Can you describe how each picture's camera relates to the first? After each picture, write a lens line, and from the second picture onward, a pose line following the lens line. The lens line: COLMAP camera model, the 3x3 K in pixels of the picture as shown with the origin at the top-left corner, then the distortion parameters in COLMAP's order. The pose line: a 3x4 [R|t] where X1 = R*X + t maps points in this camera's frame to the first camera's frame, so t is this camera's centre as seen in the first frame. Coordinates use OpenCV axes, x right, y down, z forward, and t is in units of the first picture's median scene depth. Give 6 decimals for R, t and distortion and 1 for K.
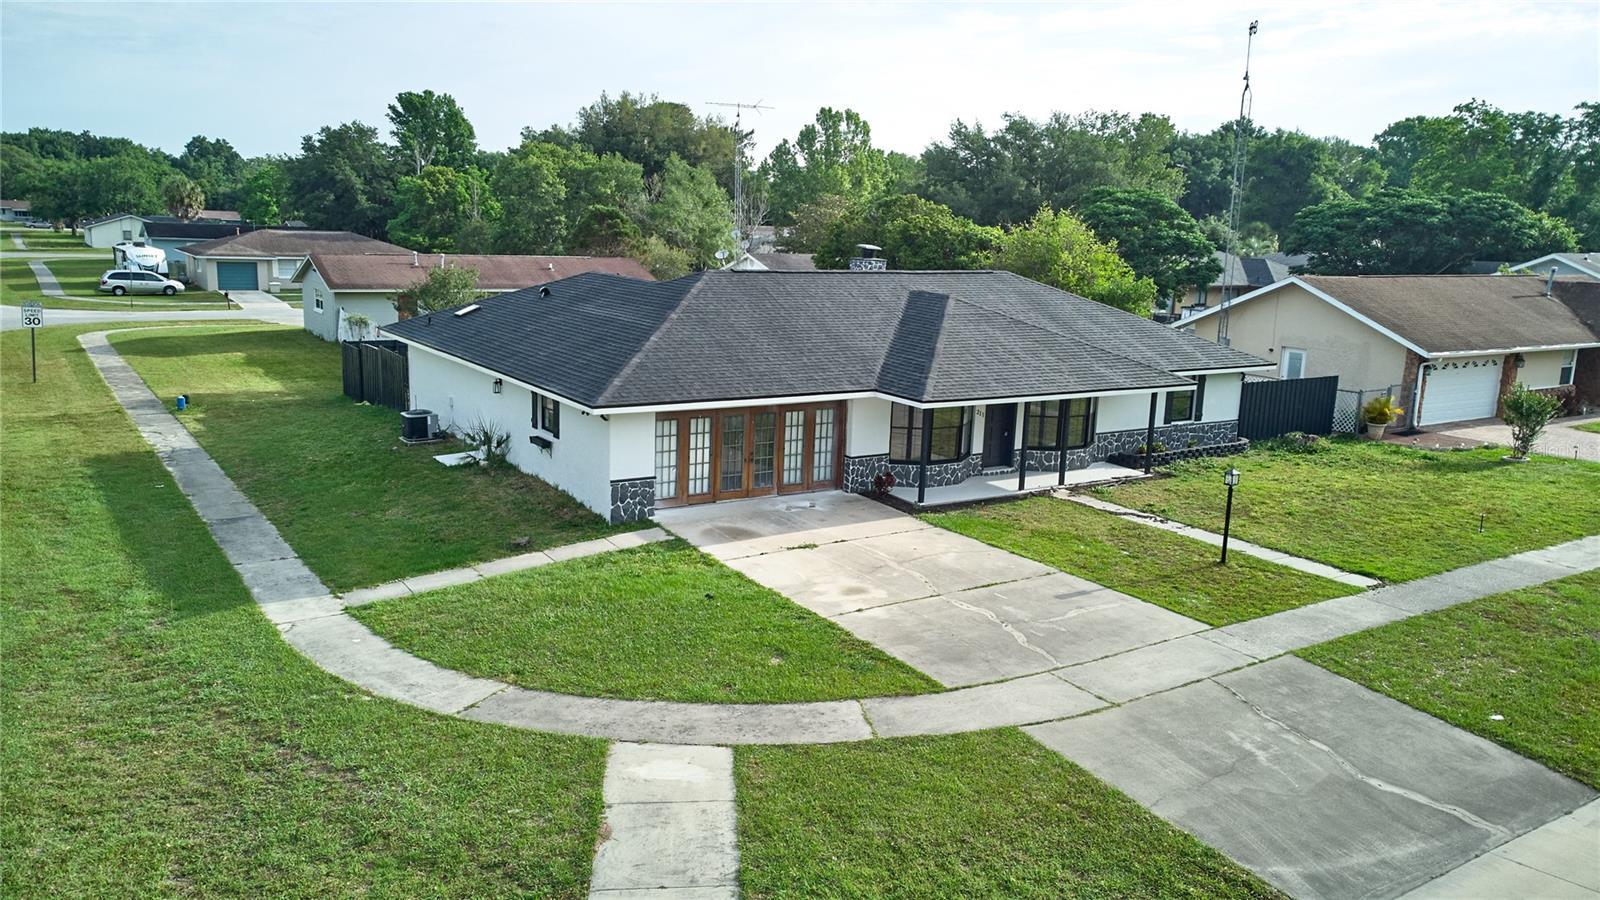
lens RADIAL K [[1196.1, 0, 799.4], [0, 1196.1, 446.1], [0, 0, 1]] dist [0.038694, 0.006534]
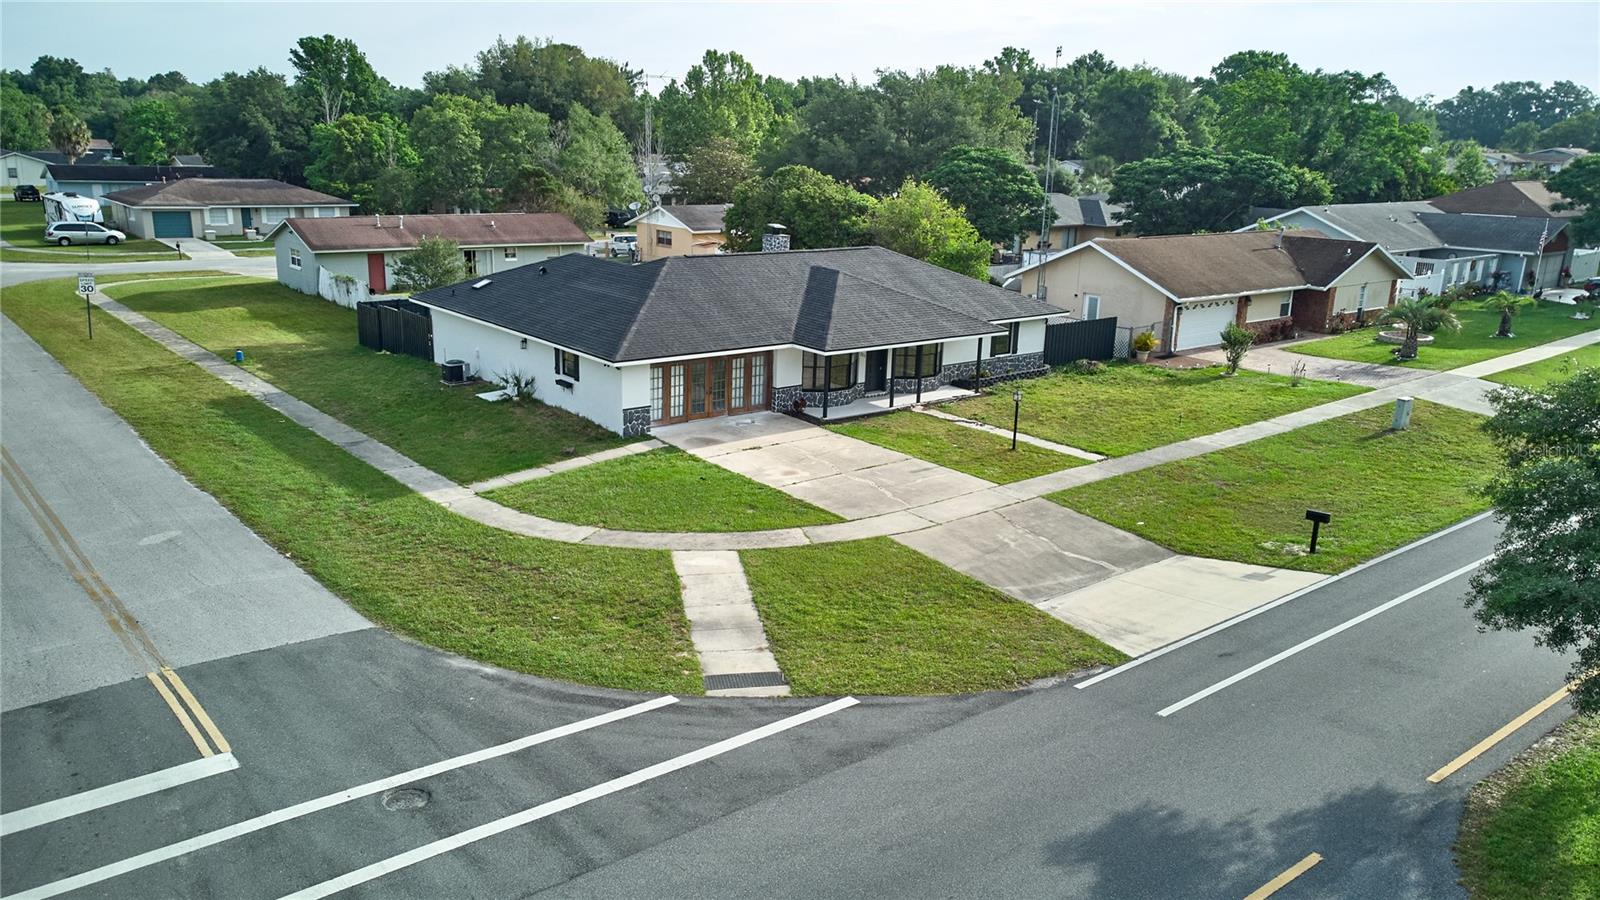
lens RADIAL K [[1196.1, 0, 801.7], [0, 1196.1, 450.8], [0, 0, 1]] dist [0.038694, 0.006534]
pose [[0.994642, -0.032470, 0.098152, -0.063251], [0.025173, 0.996889, 0.074684, -0.019991], [-0.100272, -0.071813, 0.992365, -0.405559]]
